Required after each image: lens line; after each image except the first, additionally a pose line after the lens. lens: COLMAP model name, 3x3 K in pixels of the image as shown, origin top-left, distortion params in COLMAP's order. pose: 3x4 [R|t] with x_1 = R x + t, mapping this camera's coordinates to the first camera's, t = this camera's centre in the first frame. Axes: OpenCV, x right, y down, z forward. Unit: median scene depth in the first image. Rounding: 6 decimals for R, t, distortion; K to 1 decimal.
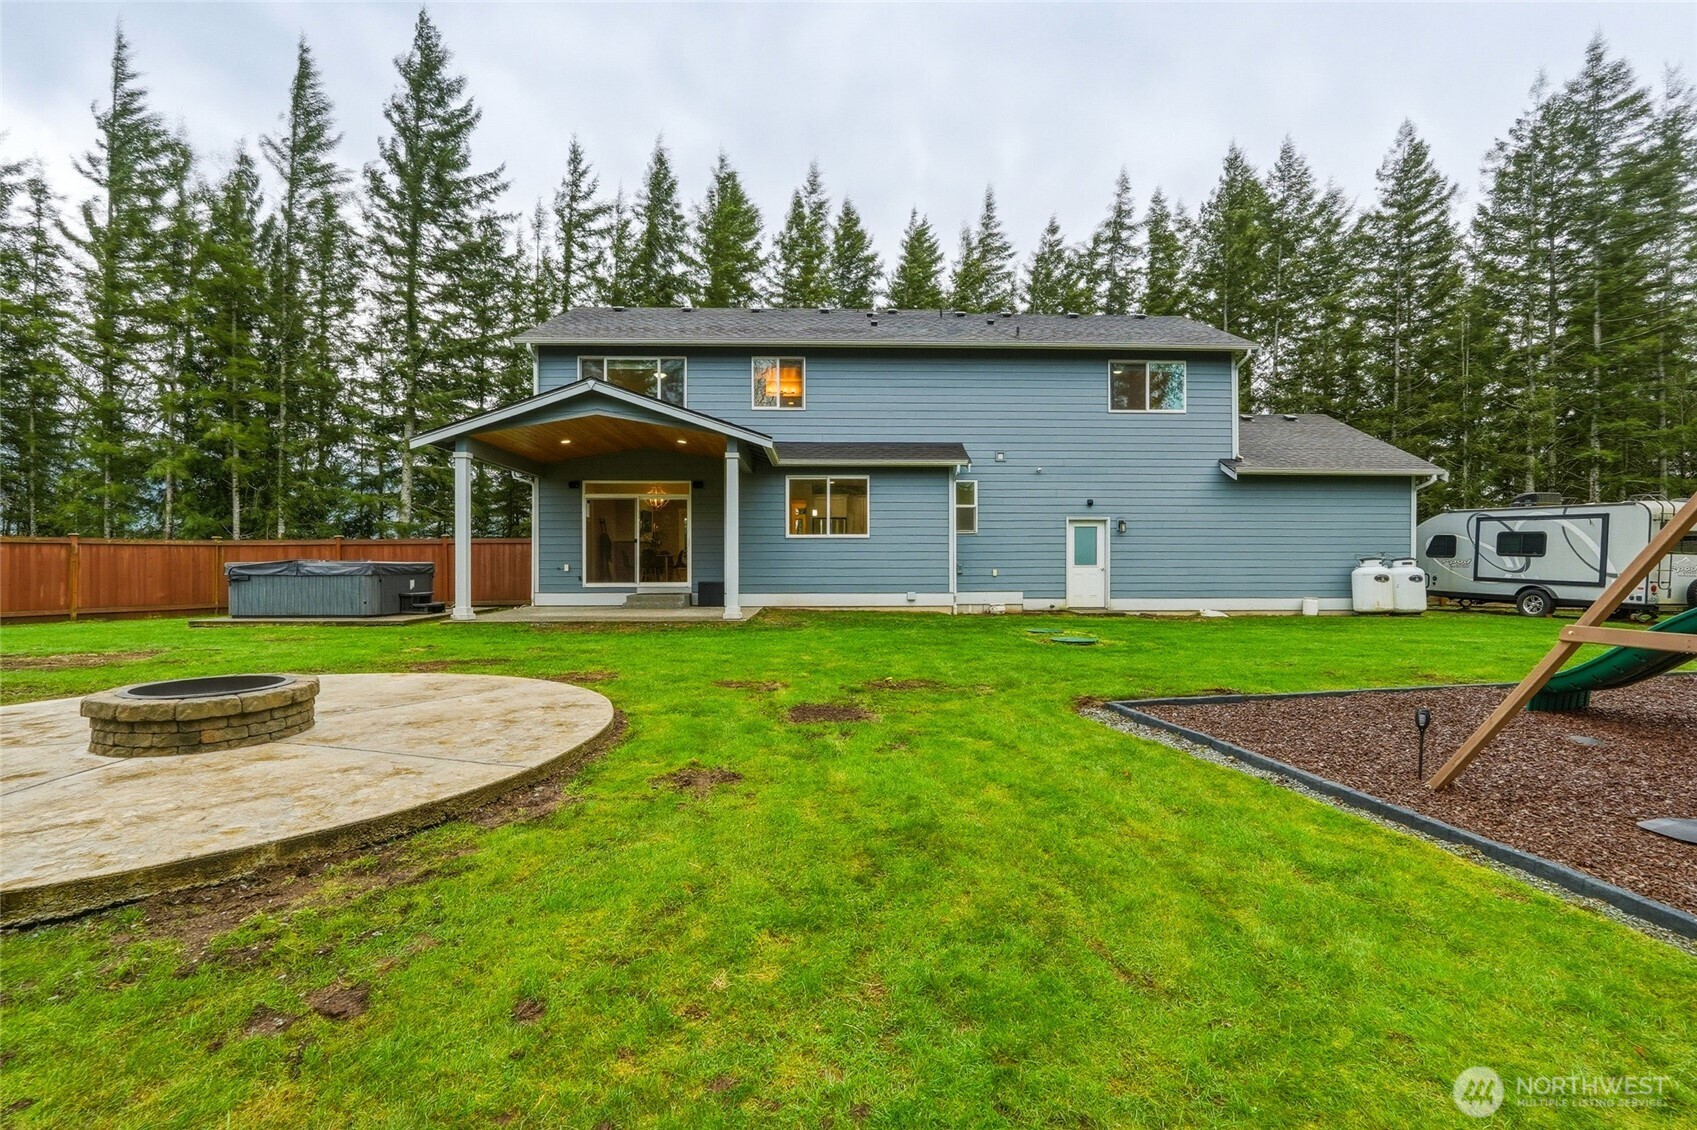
lens RADIAL K [[743.8, 0, 851.7], [0, 743.8, 565.2], [0, 0, 1]] dist [-0.004227, -0.000249]
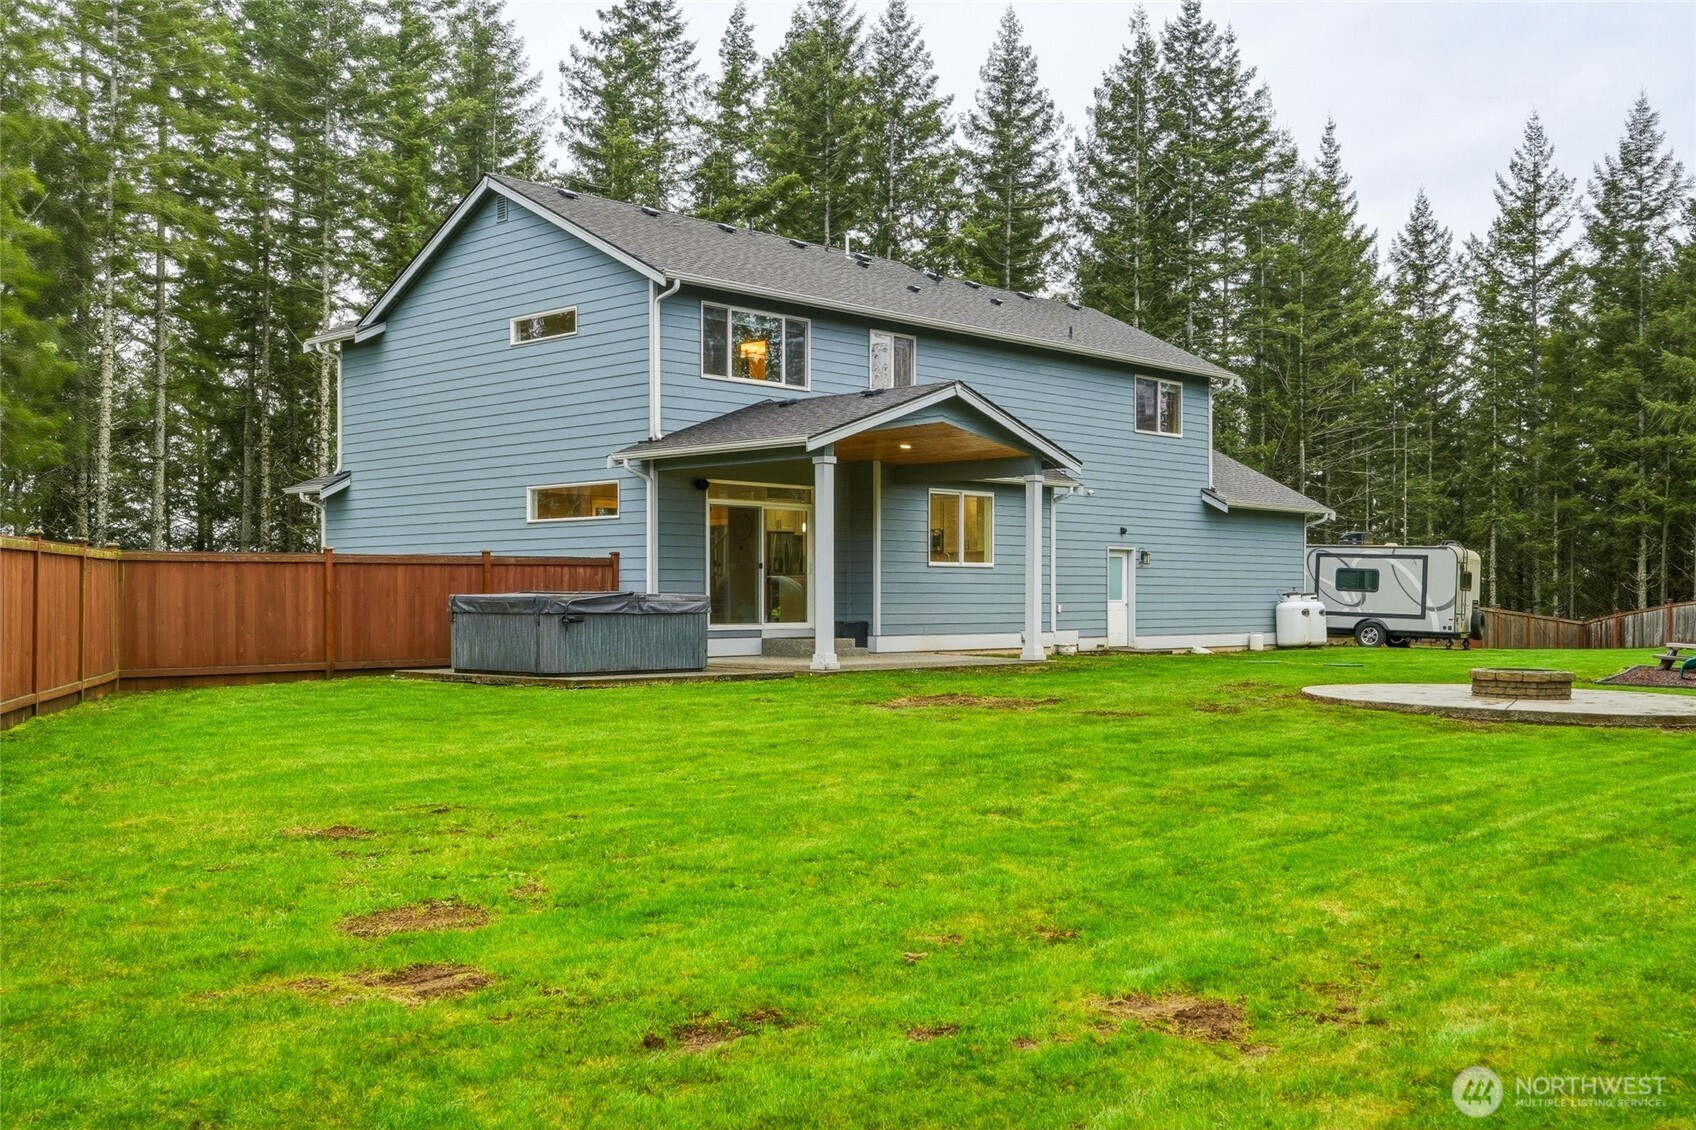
lens RADIAL K [[1644.9, 0, 845.0], [0, 1644.9, 575.7], [0, 0, 1]] dist [0.061008, 0.000000]
pose [[0.716019, 0.010562, 0.698001, -1.319441], [-0.002880, 0.999922, -0.012176, -0.003500], [-0.698075, 0.006708, 0.715993, -0.199295]]
